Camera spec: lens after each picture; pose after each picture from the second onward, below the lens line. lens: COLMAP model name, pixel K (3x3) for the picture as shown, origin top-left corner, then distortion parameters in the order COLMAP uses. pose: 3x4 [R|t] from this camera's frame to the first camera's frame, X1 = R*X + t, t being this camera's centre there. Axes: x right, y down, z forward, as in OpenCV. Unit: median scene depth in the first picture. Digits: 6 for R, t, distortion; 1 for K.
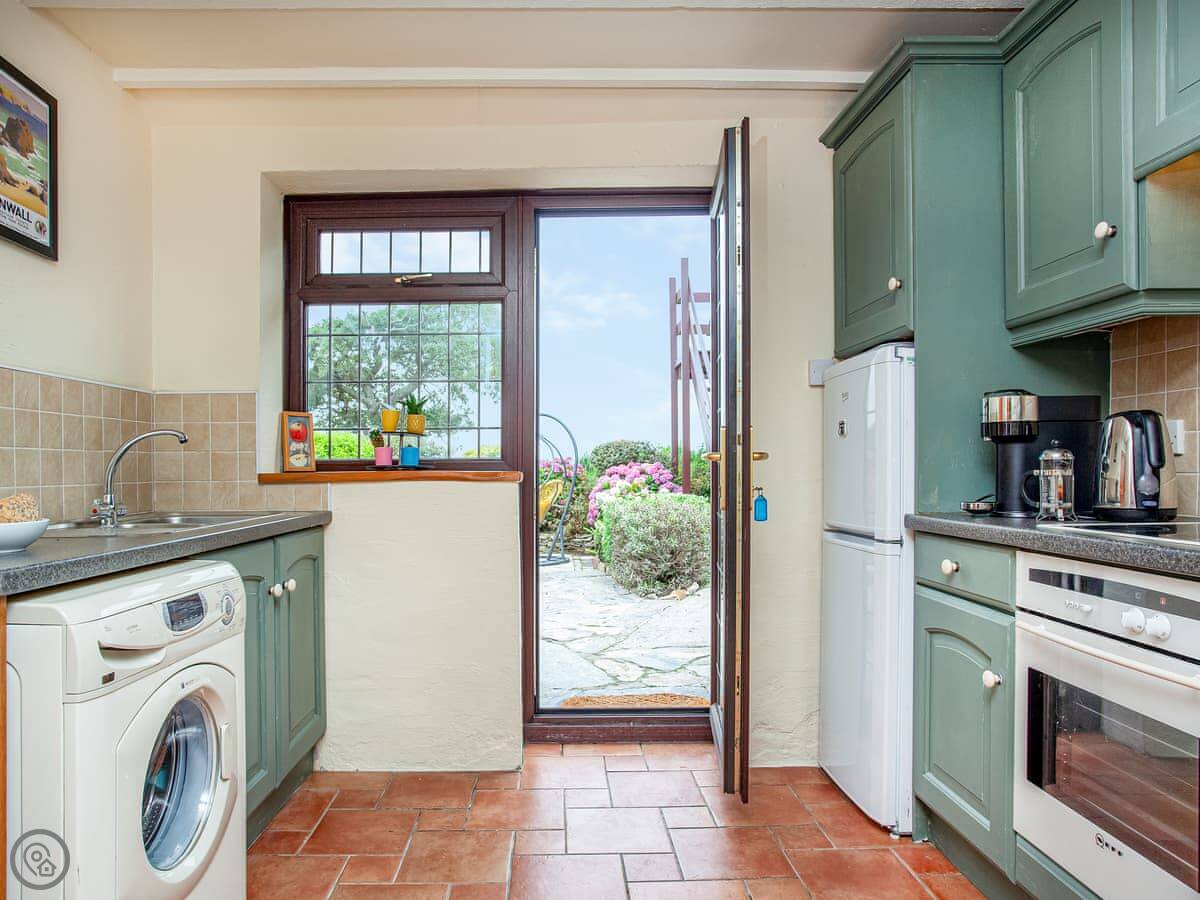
lens RADIAL K [[892.0, 0, 596.9], [0, 892.0, 479.5], [0, 0, 1]] dist [-0.062166, 0.006884]
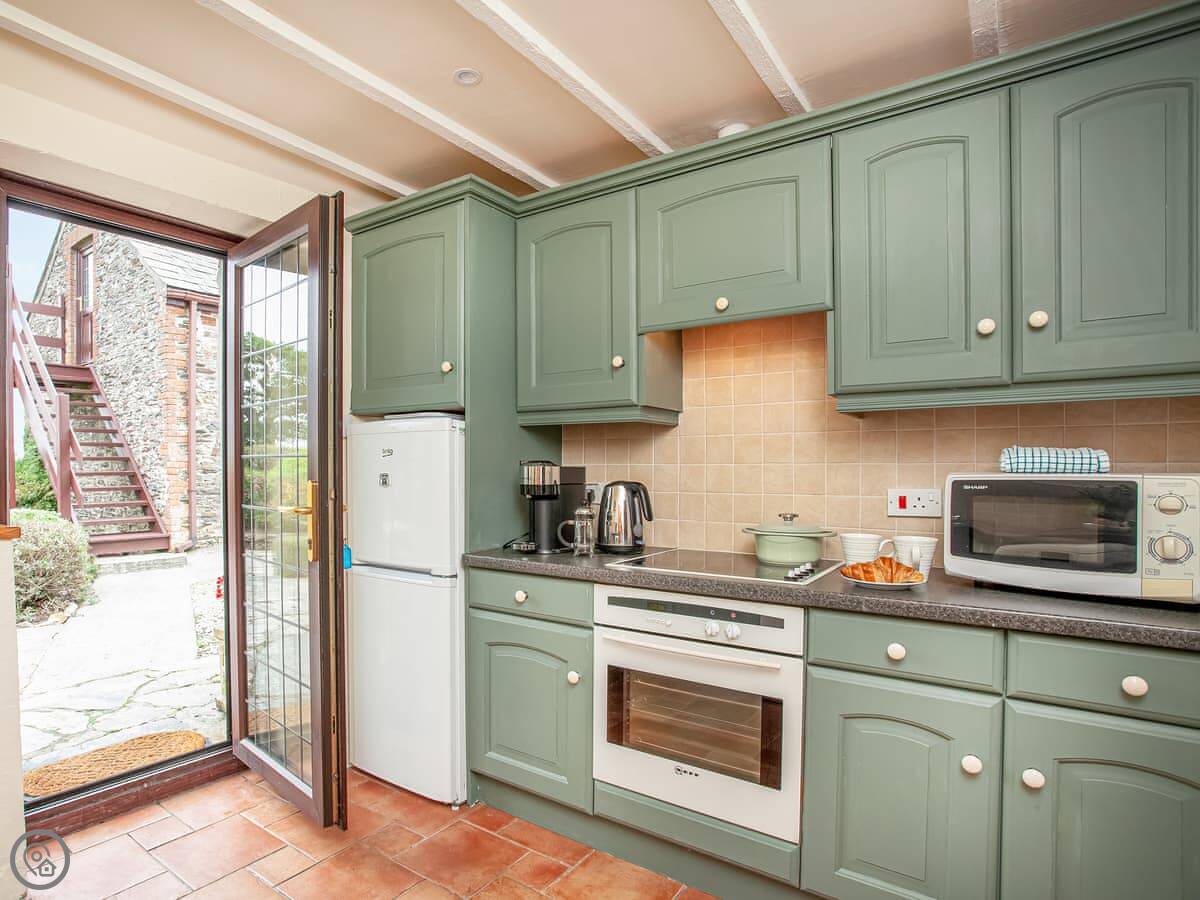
lens RADIAL K [[646.8, 0, 597.9], [0, 646.8, 481.8], [0, 0, 1]] dist [-0.086419, 0.024861]
pose [[0.568207, 0.000903, 0.822885, -0.308247], [-0.009806, 0.999936, 0.005673, -0.073380], [-0.822827, -0.011293, 0.568179, 0.339298]]
